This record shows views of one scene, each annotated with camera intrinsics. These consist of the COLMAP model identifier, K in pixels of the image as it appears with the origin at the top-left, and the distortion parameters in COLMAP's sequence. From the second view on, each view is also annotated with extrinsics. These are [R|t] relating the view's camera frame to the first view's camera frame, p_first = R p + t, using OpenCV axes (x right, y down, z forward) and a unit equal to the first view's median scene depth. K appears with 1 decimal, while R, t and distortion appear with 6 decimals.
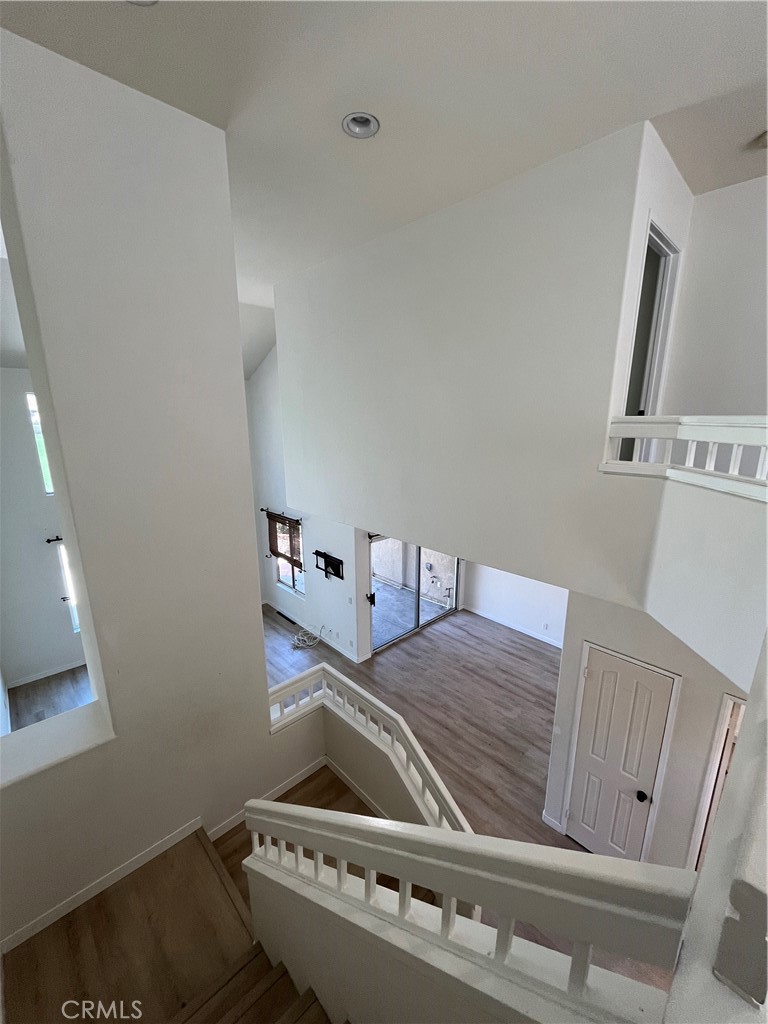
lens RADIAL K [[415.1, 0, 387.2], [0, 415.1, 516.6], [0, 0, 1]] dist [-0.002558, -0.000514]
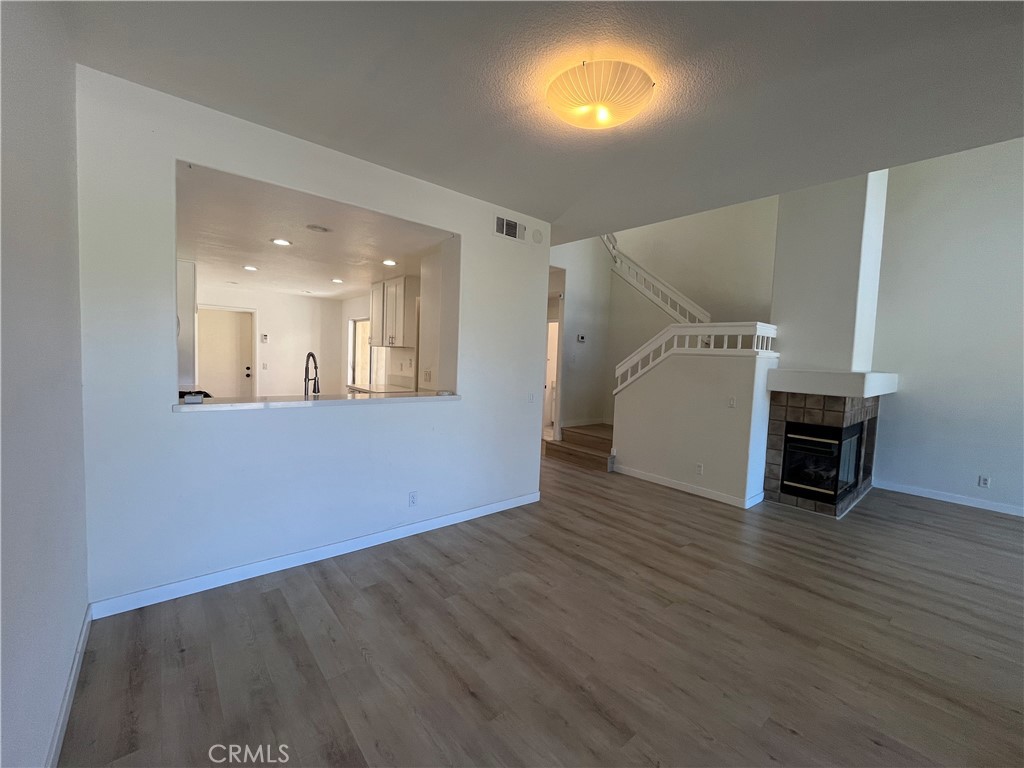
lens RADIAL K [[415.1, 0, 516.0], [0, 415.1, 381.1], [0, 0, 1]] dist [-0.002558, -0.000514]
pose [[-0.997851, -0.040575, 0.051445, 0.230980], [-0.023354, 0.953861, 0.299339, 0.089049], [-0.061218, 0.297494, -0.952759, 1.113078]]
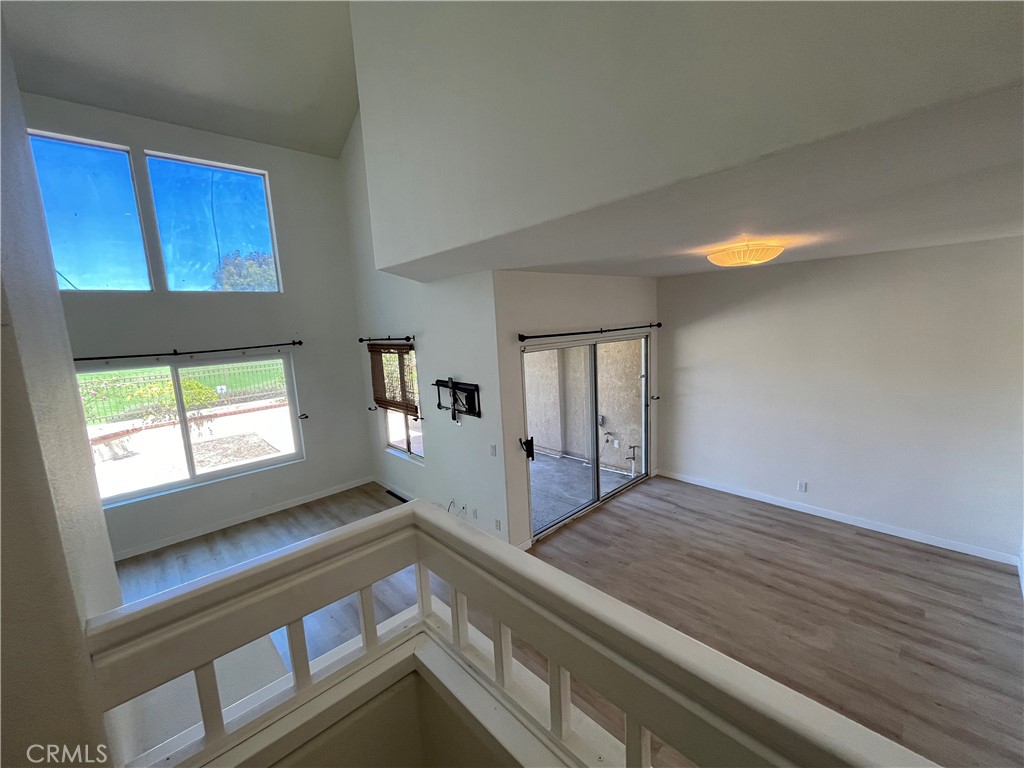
lens RADIAL K [[415.1, 0, 516.0], [0, 415.1, 381.1], [0, 0, 1]] dist [-0.002558, -0.000514]
pose [[0.998762, -0.047935, -0.013283, -0.040726], [0.046376, 0.993929, -0.099768, 0.153563], [0.017985, 0.099029, 0.994922, 0.363238]]
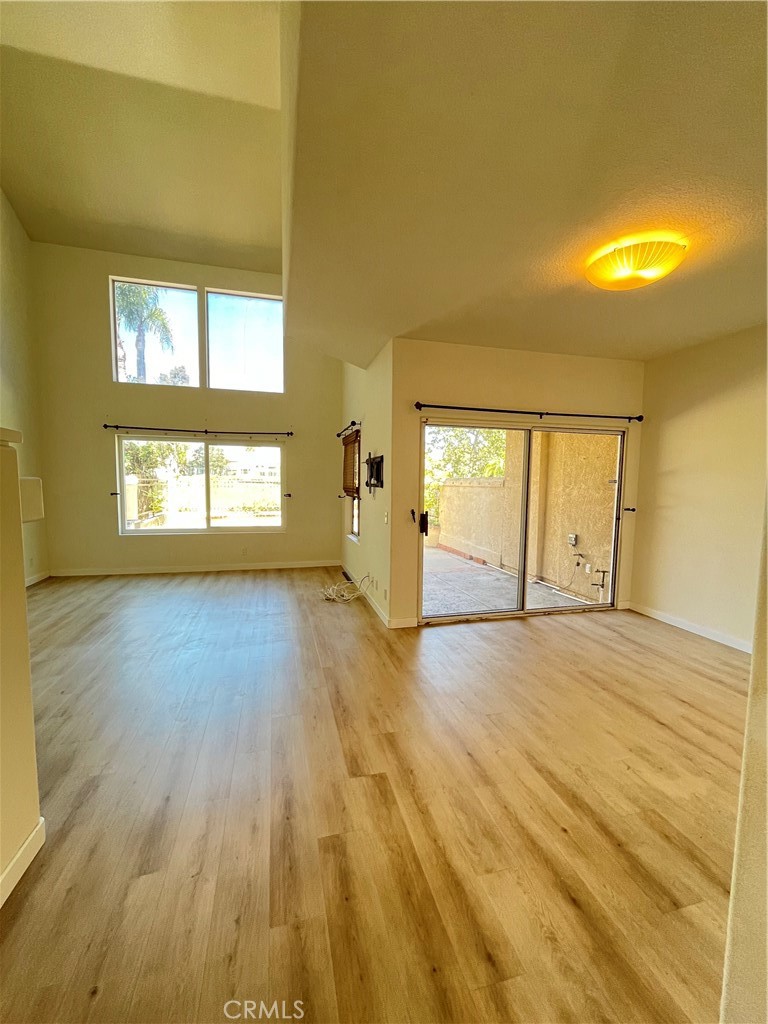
lens RADIAL K [[415.1, 0, 387.2], [0, 415.1, 516.6], [0, 0, 1]] dist [-0.002558, -0.000514]
pose [[0.876805, 0.052863, -0.477932, 0.194522], [-0.129691, 0.983102, -0.129190, 0.261950], [0.463027, 0.175258, 0.868845, 0.432722]]
